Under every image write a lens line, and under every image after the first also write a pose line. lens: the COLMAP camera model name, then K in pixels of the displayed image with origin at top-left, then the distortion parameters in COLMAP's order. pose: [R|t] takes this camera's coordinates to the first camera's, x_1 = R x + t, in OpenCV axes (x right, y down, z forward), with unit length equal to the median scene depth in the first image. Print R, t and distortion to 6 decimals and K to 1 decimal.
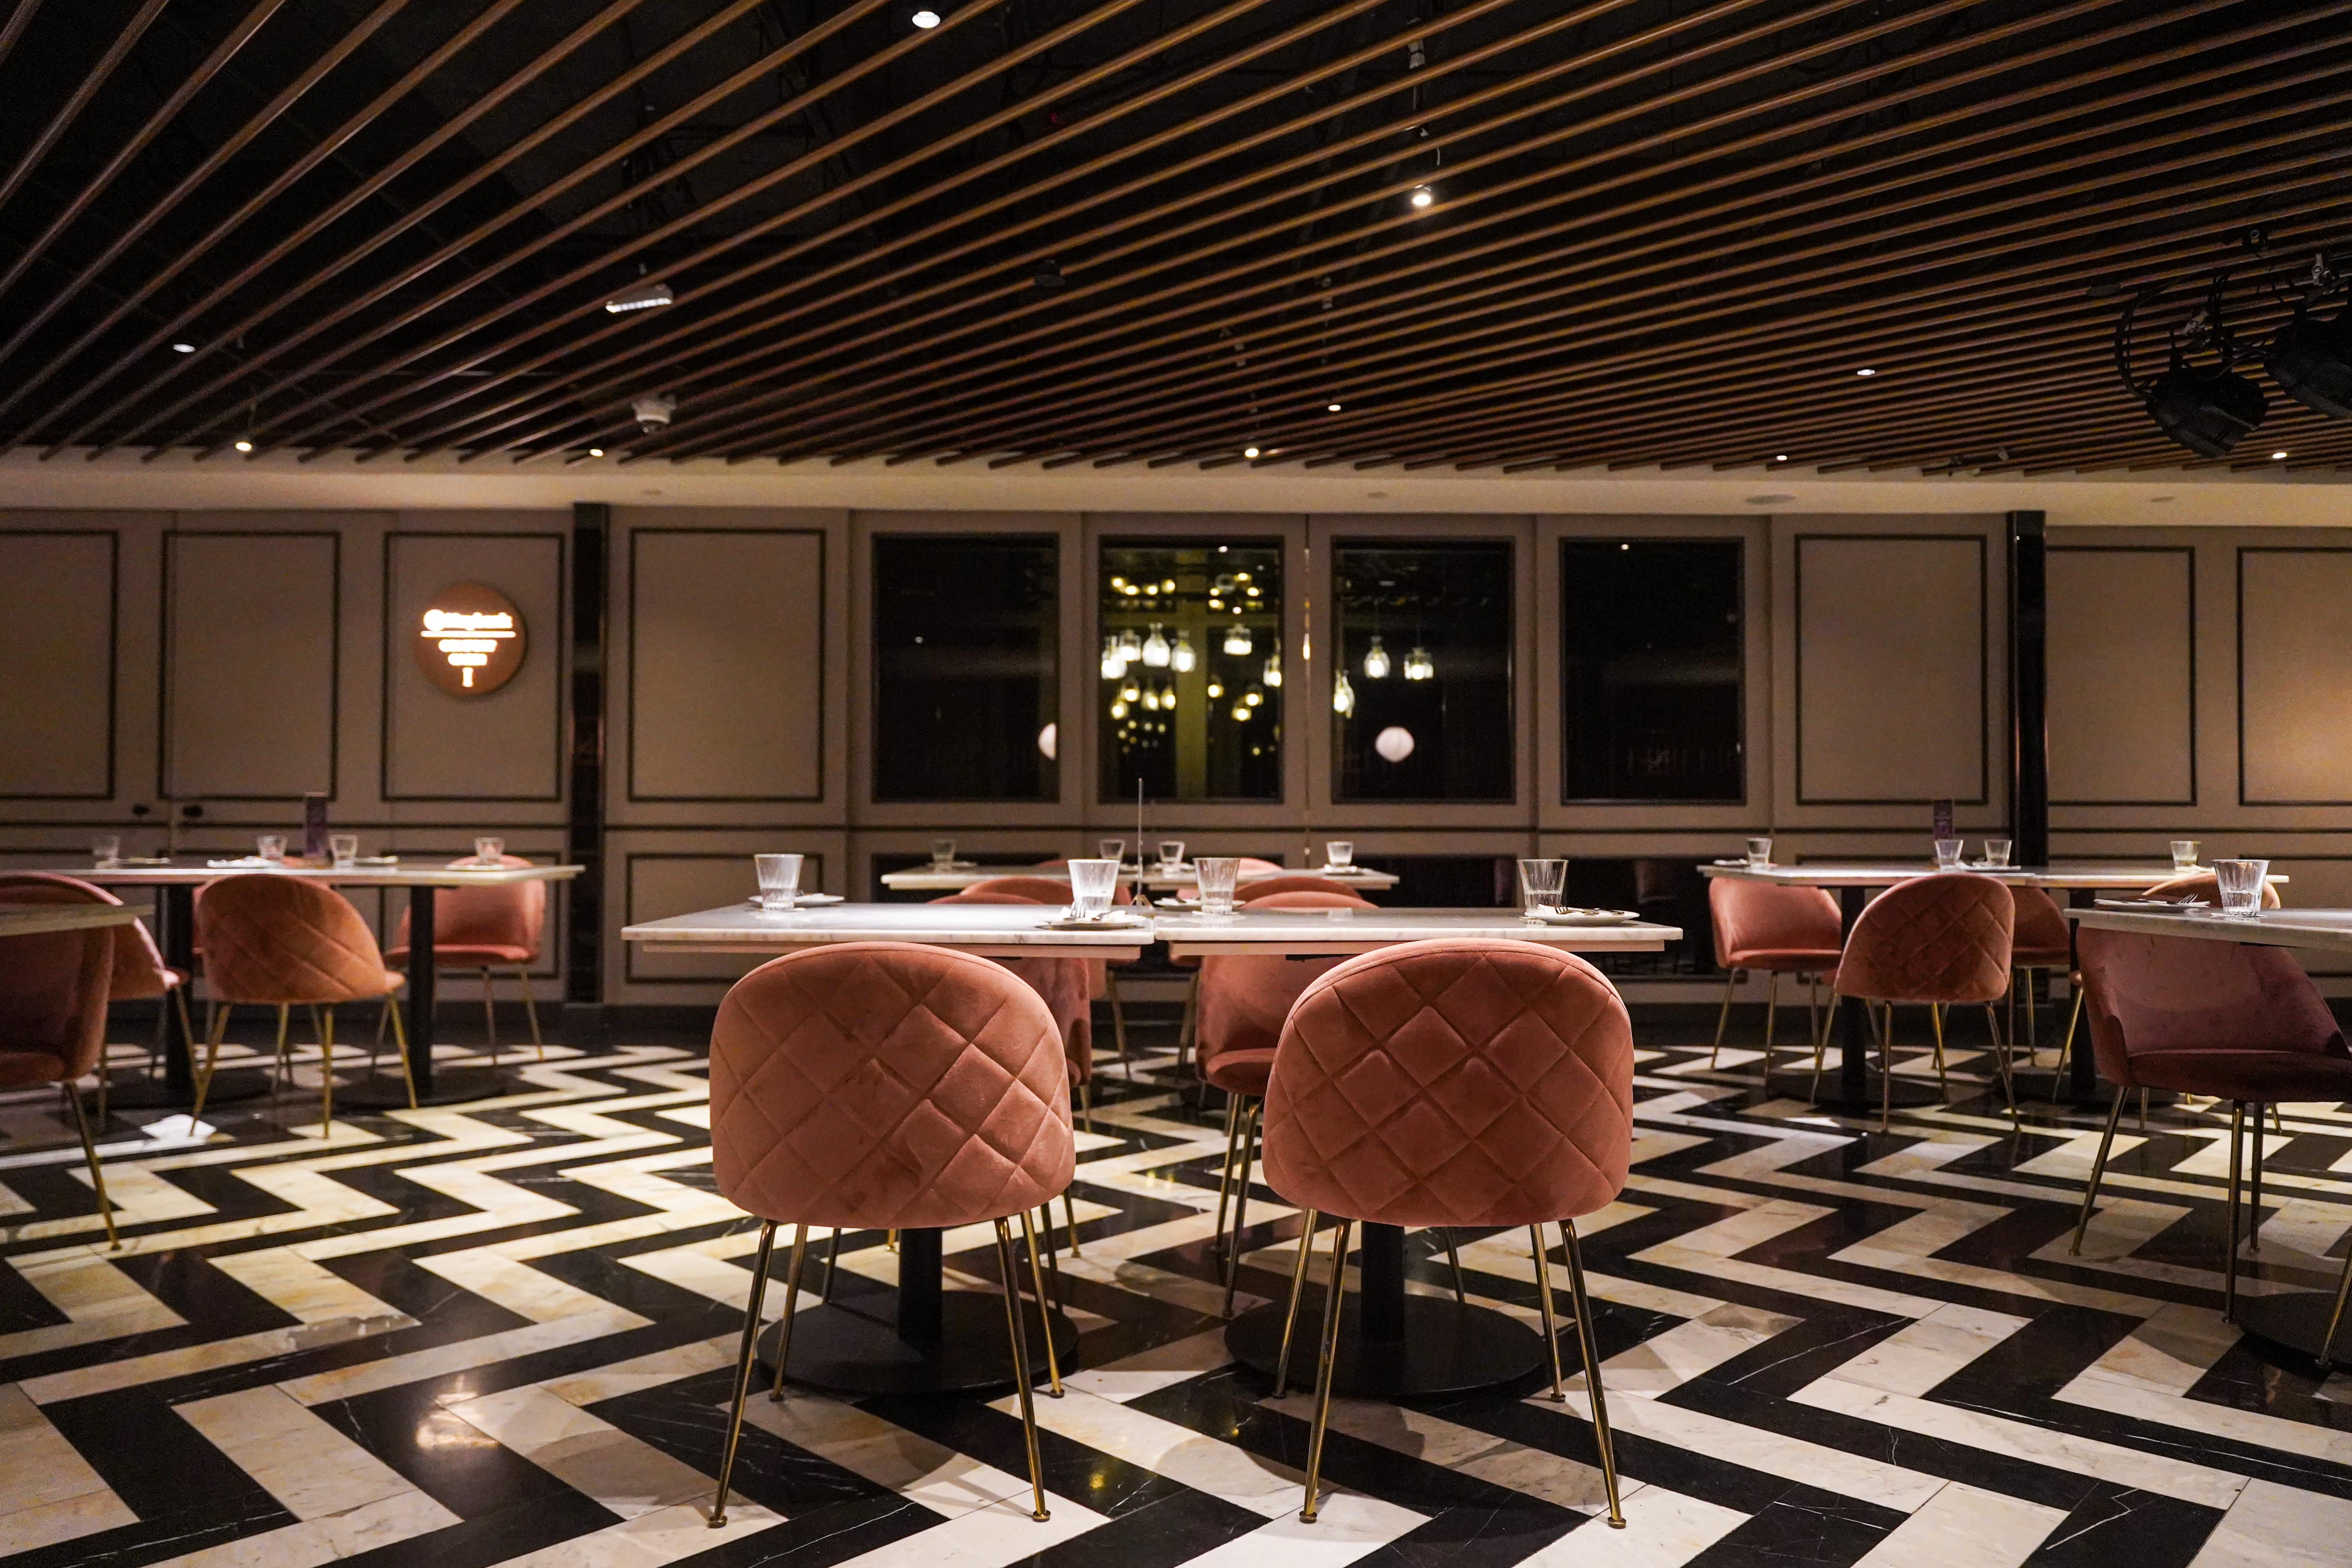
lens RADIAL K [[1632.1, 0, 1176.0], [0, 1632.1, 784.0], [0, 0, 1]] dist [0.006619, 0.003295]
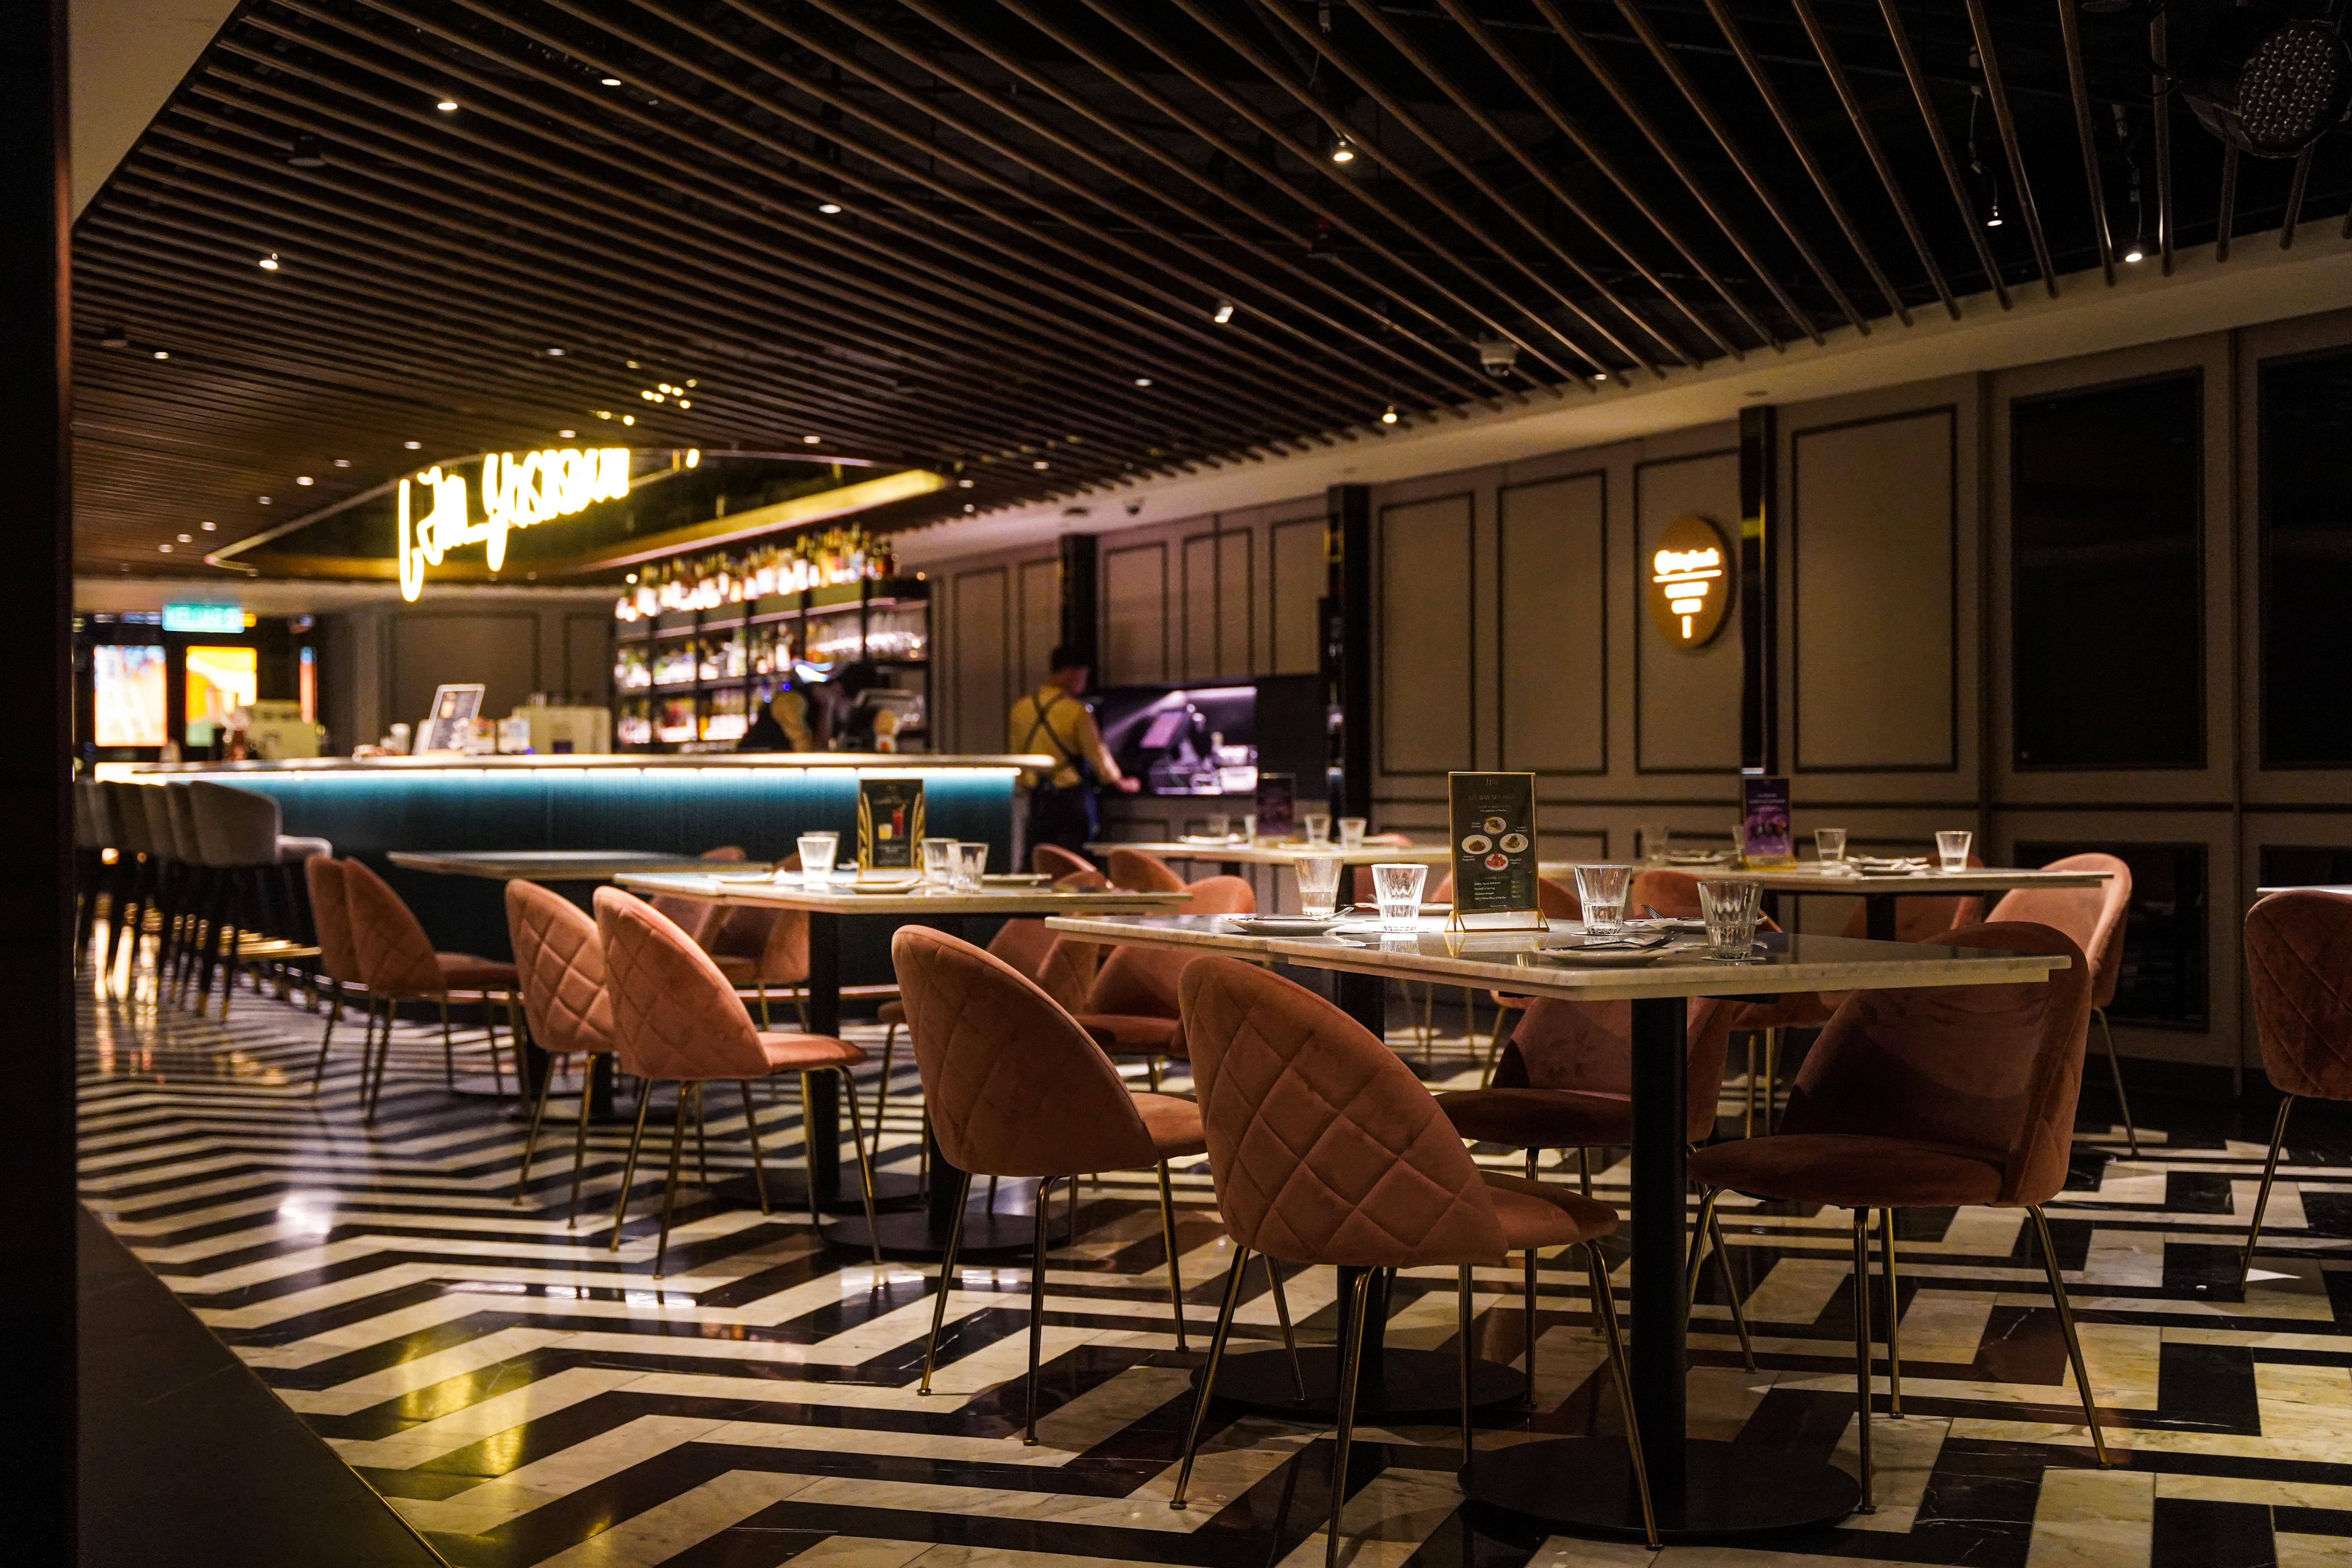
lens RADIAL K [[3117.8, 0, 1176.0], [0, 3117.8, 784.0], [0, 0, 1]] dist [-0.009370, -0.016997]
pose [[0.443051, -0.008094, -0.896460, 0.897493], [0.030320, 0.999522, 0.005960, -0.001701], [0.895983, -0.029822, 0.443085, 0.044671]]
